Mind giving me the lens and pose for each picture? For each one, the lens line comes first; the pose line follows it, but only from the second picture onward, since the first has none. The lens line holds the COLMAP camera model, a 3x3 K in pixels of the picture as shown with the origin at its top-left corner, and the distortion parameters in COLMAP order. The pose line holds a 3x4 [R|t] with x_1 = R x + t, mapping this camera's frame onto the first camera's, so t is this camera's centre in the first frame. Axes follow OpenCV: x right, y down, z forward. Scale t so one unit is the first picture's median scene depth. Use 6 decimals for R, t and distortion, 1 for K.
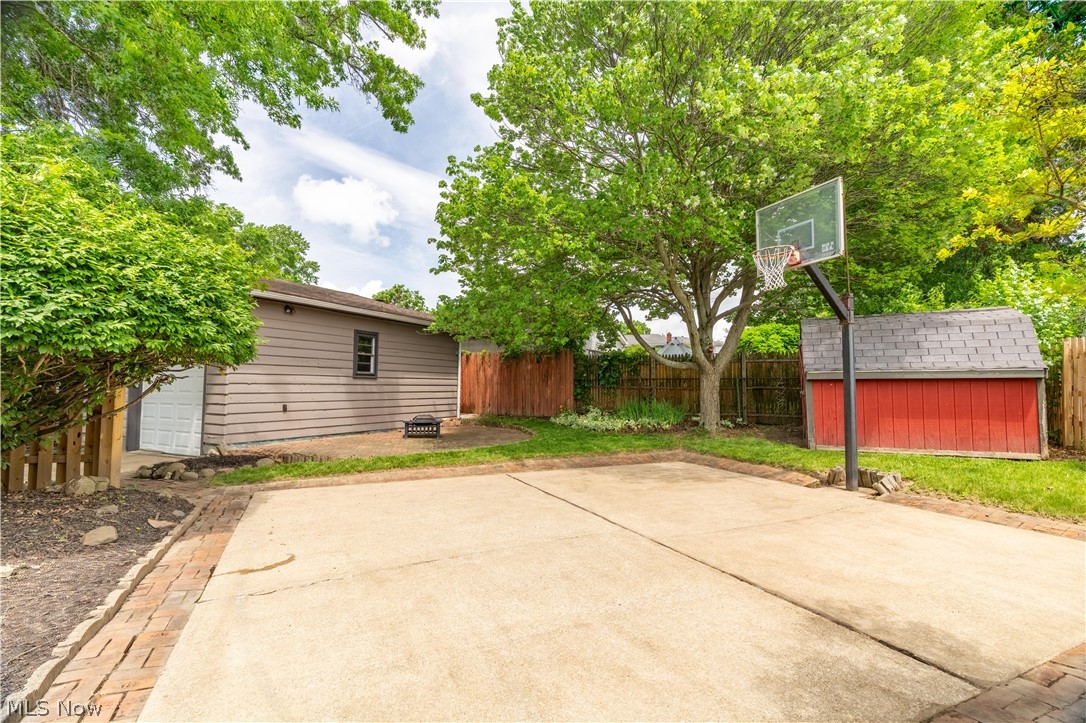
lens RADIAL K [[499.8, 0, 536.9], [0, 499.8, 357.1], [0, 0, 1]] dist [-0.001830, 0.001896]
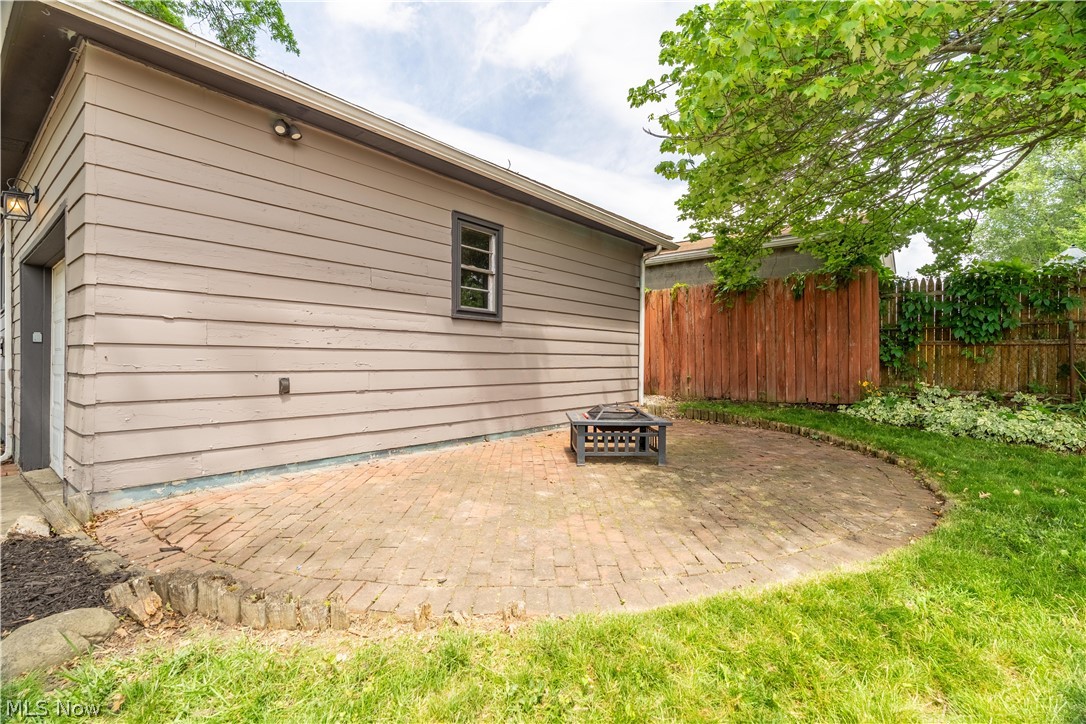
lens RADIAL K [[499.8, 0, 546.1], [0, 499.8, 363.4], [0, 0, 1]] dist [-0.001830, 0.001896]
pose [[0.980641, -0.004639, -0.195761, -0.179296], [0.016839, 0.998014, 0.060701, 0.050277], [0.195091, -0.062822, 0.978771, 0.521573]]
